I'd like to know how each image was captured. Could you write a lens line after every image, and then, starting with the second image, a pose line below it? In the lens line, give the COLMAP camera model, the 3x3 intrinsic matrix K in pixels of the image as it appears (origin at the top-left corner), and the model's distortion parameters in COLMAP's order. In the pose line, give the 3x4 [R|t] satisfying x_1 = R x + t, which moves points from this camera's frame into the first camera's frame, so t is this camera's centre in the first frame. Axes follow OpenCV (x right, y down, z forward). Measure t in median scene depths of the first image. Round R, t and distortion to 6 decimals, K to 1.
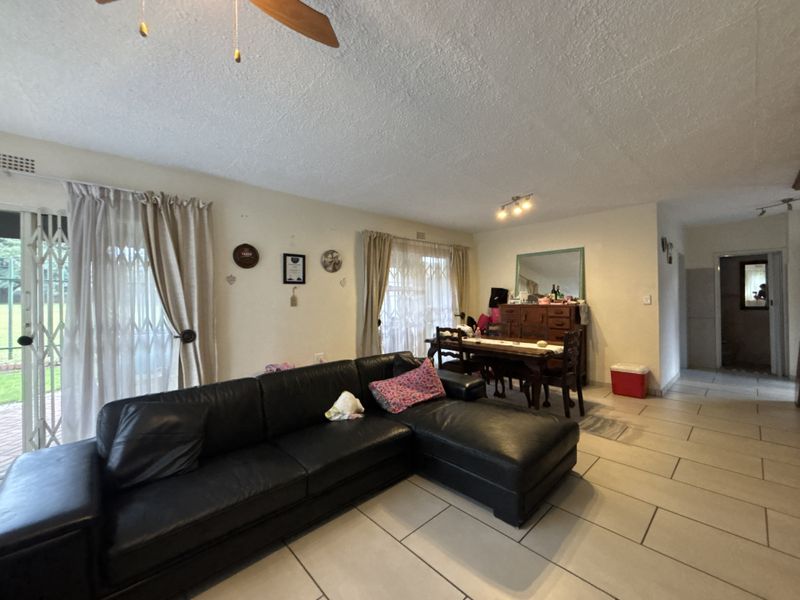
lens RADIAL K [[321.7, 0, 400.0], [0, 321.7, 300.0], [0, 0, 1]] dist [-0.000021, -0.000414]
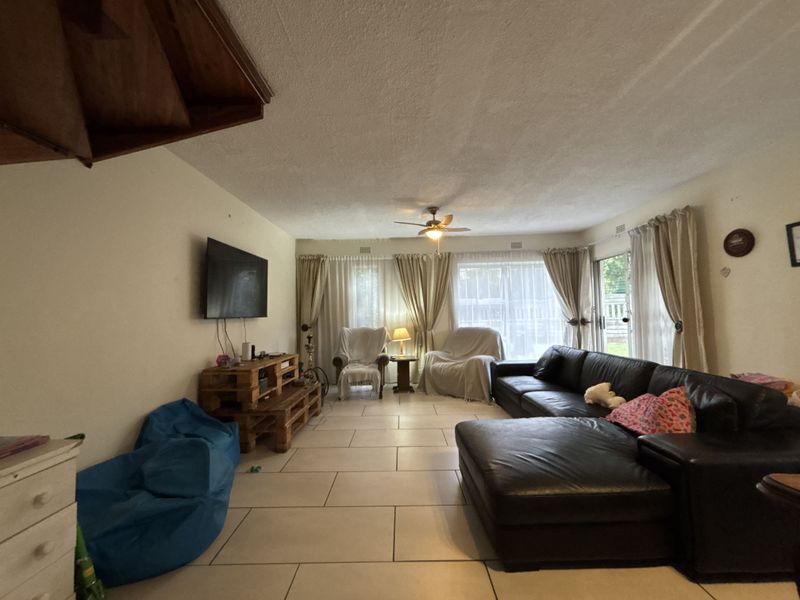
lens RADIAL K [[321.7, 0, 400.0], [0, 321.7, 300.0], [0, 0, 1]] dist [-0.000021, -0.000414]
pose [[-0.688077, 0.003516, -0.725629, 0.830565], [0.031017, 0.999217, -0.024570, 0.012451], [0.724975, -0.039413, -0.687647, 0.964260]]
